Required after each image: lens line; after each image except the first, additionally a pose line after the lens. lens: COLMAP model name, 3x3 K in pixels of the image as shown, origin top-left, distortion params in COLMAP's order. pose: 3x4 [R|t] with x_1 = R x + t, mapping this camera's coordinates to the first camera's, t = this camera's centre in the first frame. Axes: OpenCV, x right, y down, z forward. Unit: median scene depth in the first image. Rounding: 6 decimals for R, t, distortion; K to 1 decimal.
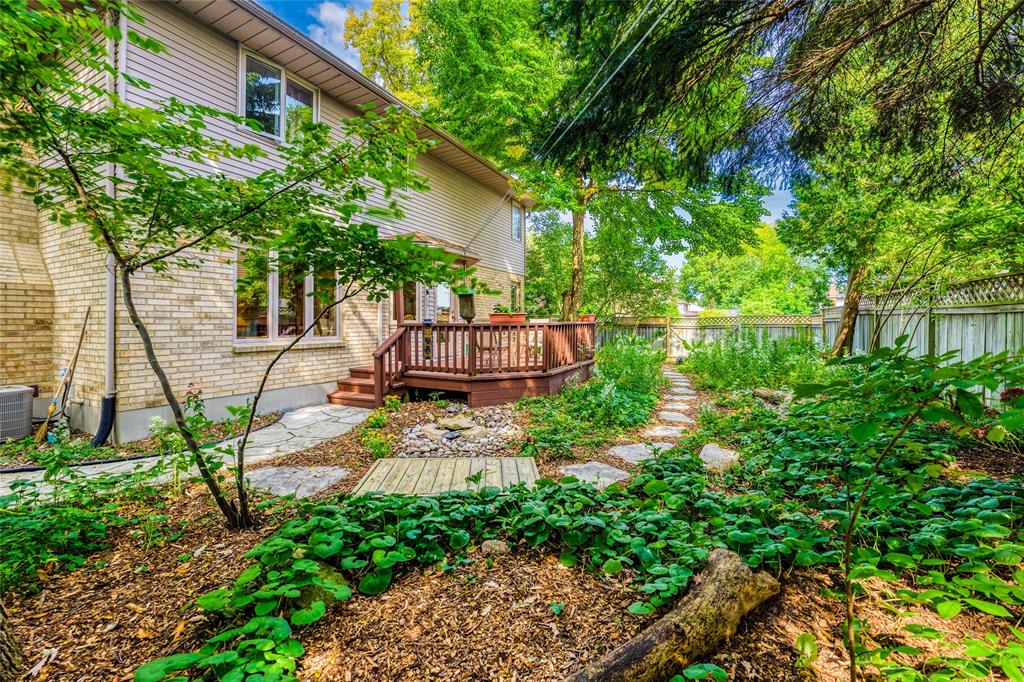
lens RADIAL K [[416.5, 0, 507.5], [0, 416.5, 330.0], [0, 0, 1]] dist [-0.002901, 0.000155]
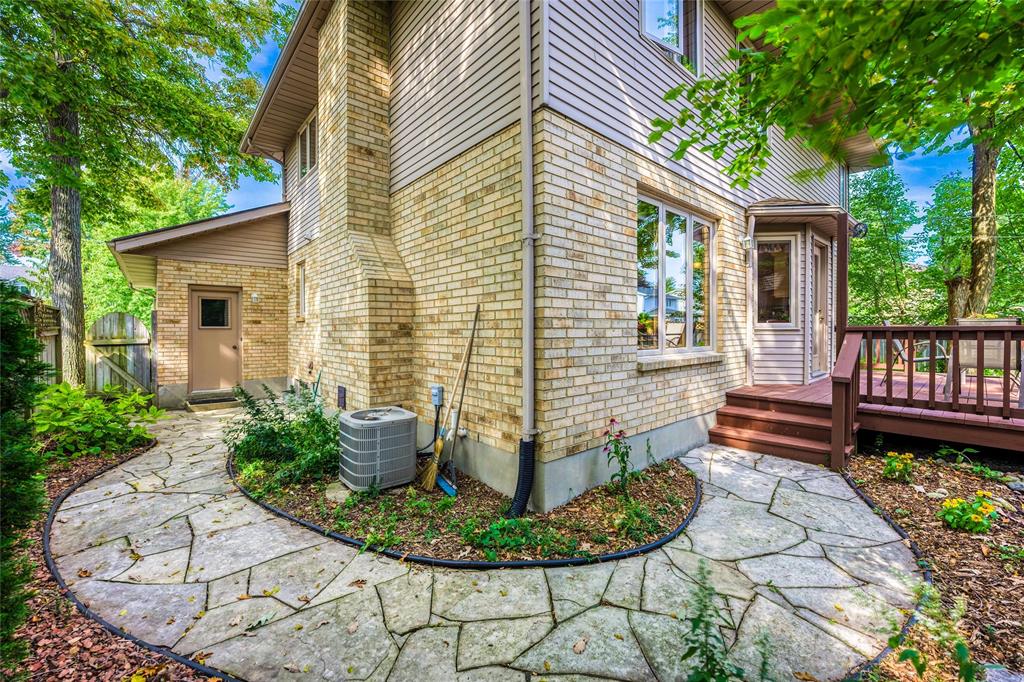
lens RADIAL K [[416.5, 0, 520.1], [0, 416.5, 339.4], [0, 0, 1]] dist [-0.002901, 0.000155]
pose [[0.935032, 0.003833, -0.354542, -0.634602], [-0.000711, 0.999960, 0.008935, -0.002522], [0.354562, -0.008102, 0.934997, 0.325402]]
